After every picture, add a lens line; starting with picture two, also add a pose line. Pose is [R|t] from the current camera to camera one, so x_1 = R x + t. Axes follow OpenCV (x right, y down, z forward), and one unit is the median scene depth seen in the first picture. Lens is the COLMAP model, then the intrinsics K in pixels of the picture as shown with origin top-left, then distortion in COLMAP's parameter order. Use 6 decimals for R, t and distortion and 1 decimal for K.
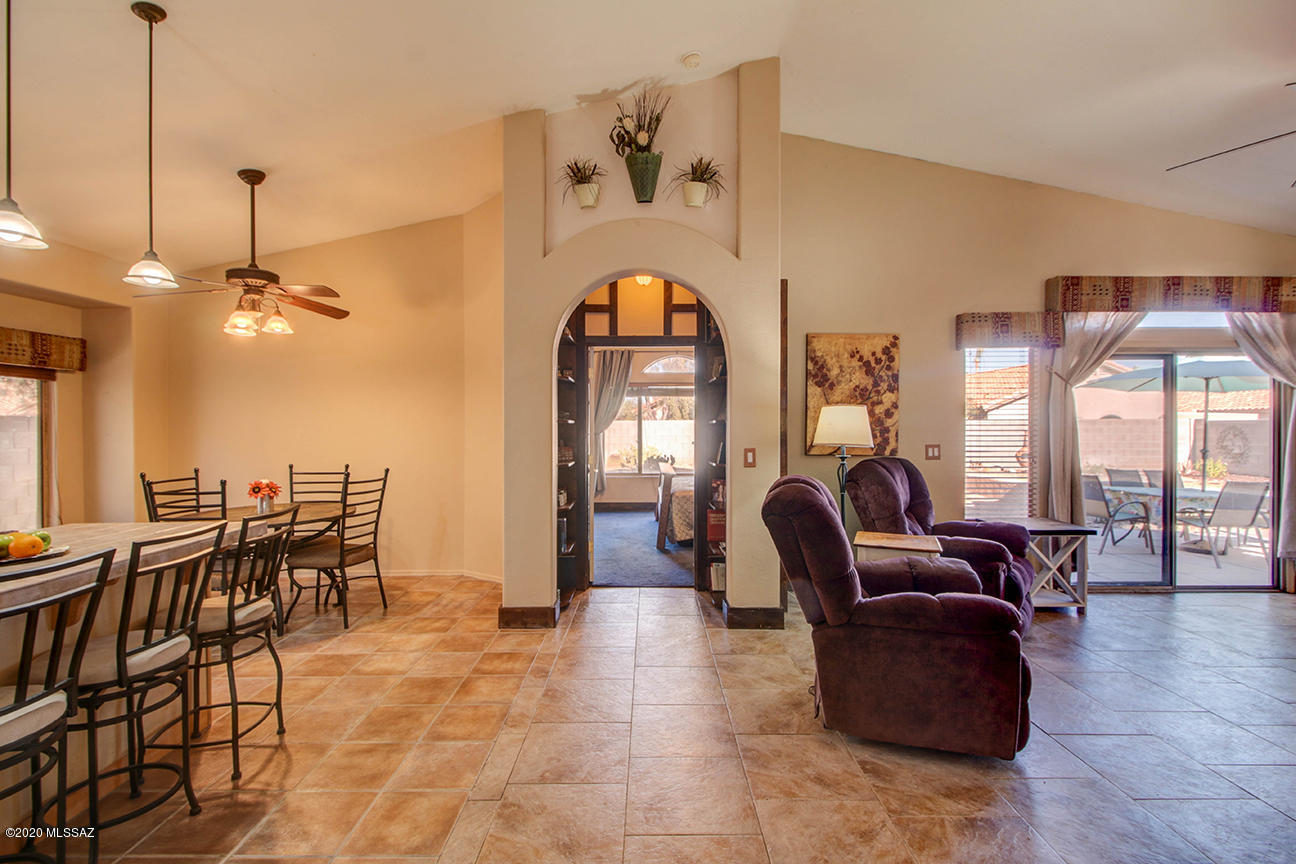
lens RADIAL K [[597.7, 0, 650.1], [0, 597.7, 431.8], [0, 0, 1]] dist [0.002929, -0.000882]
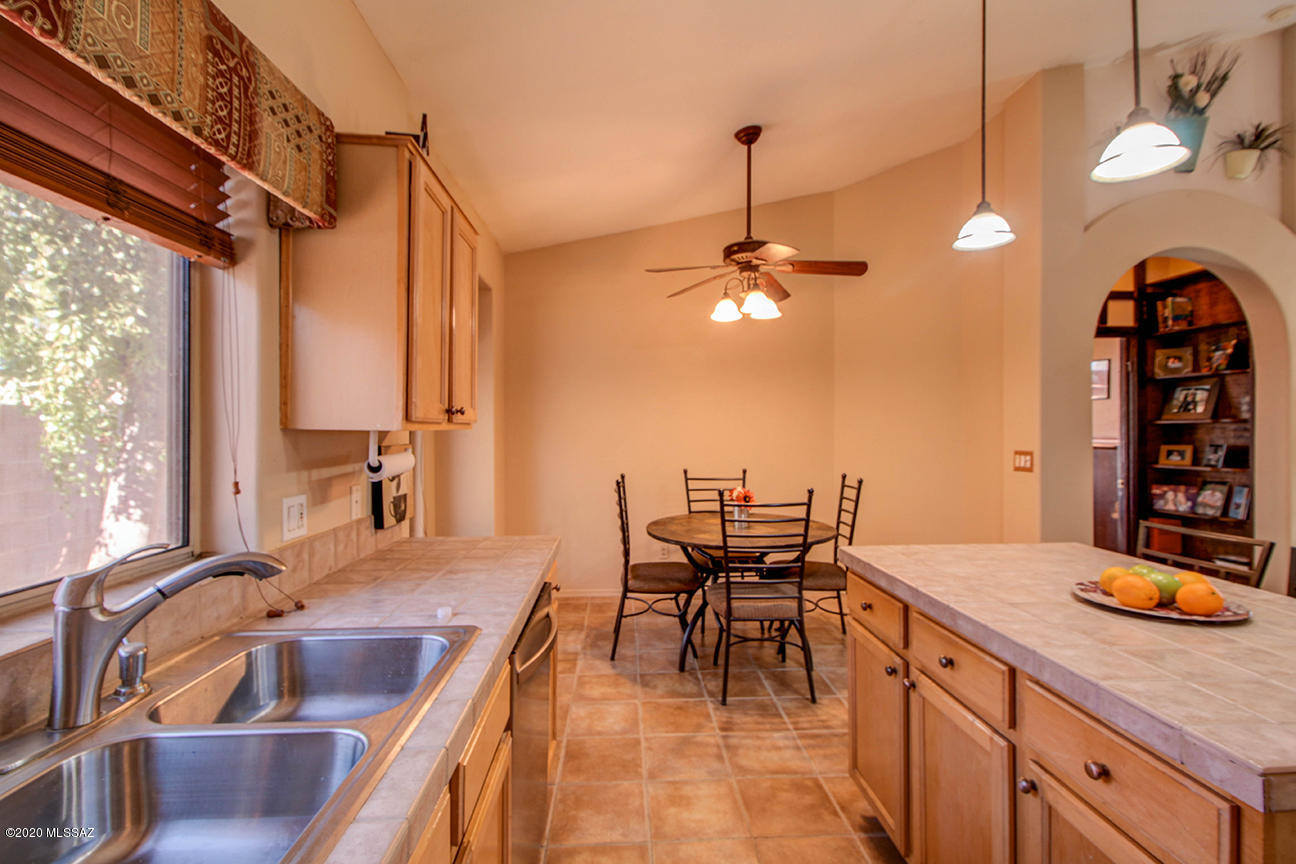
lens RADIAL K [[597.7, 0, 645.2], [0, 597.7, 432.0], [0, 0, 1]] dist [0.002929, -0.000882]
pose [[0.999253, 0.001963, 0.038604, -0.708631], [-0.001885, 0.999996, -0.002056, 0.002314], [-0.038608, 0.001982, 0.999252, 0.124620]]
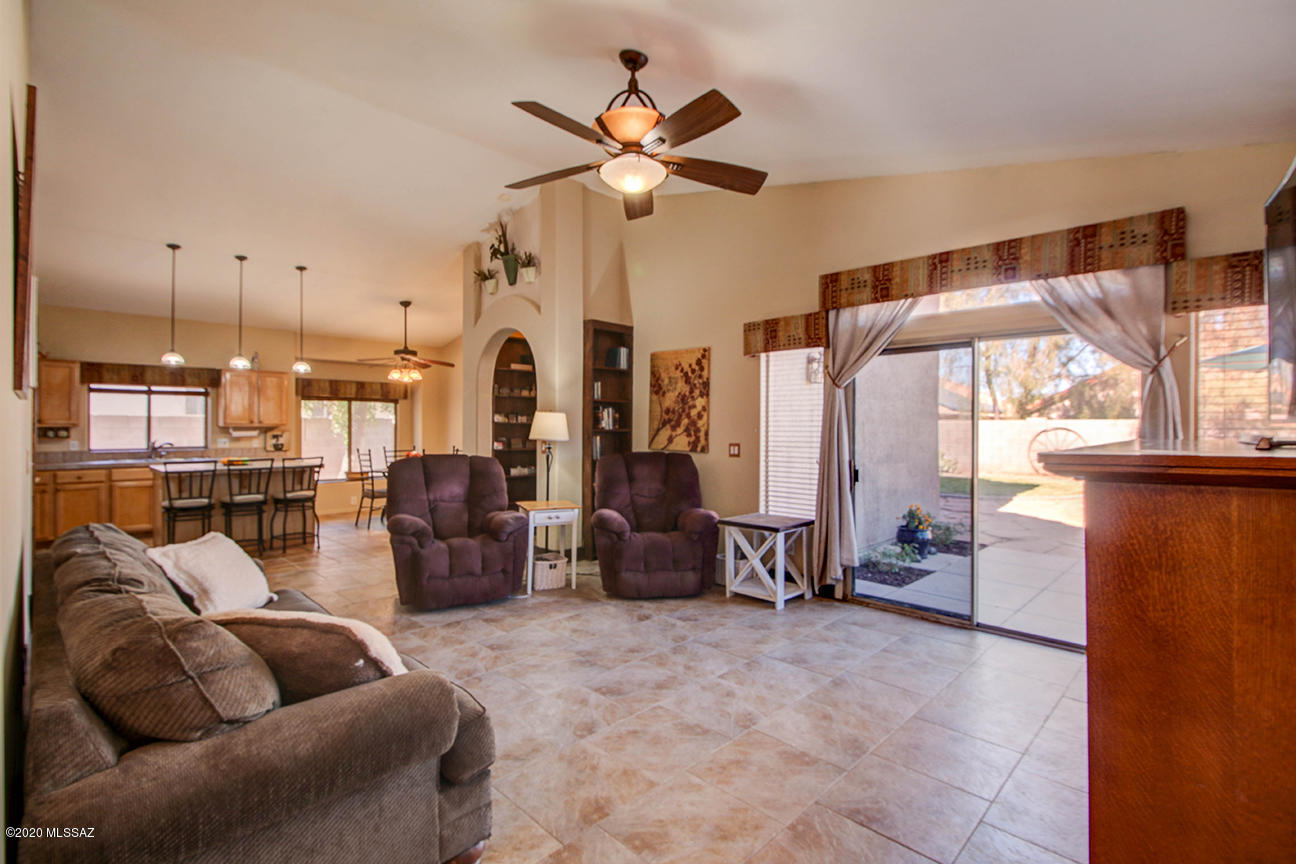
lens RADIAL K [[597.7, 0, 651.5], [0, 597.7, 426.3], [0, 0, 1]] dist [0.002929, -0.000882]
pose [[0.716827, 0.004493, -0.697237, 1.144080], [-0.000847, 0.999984, 0.005574, -0.016615], [0.697251, -0.003405, 0.716819, 0.099384]]
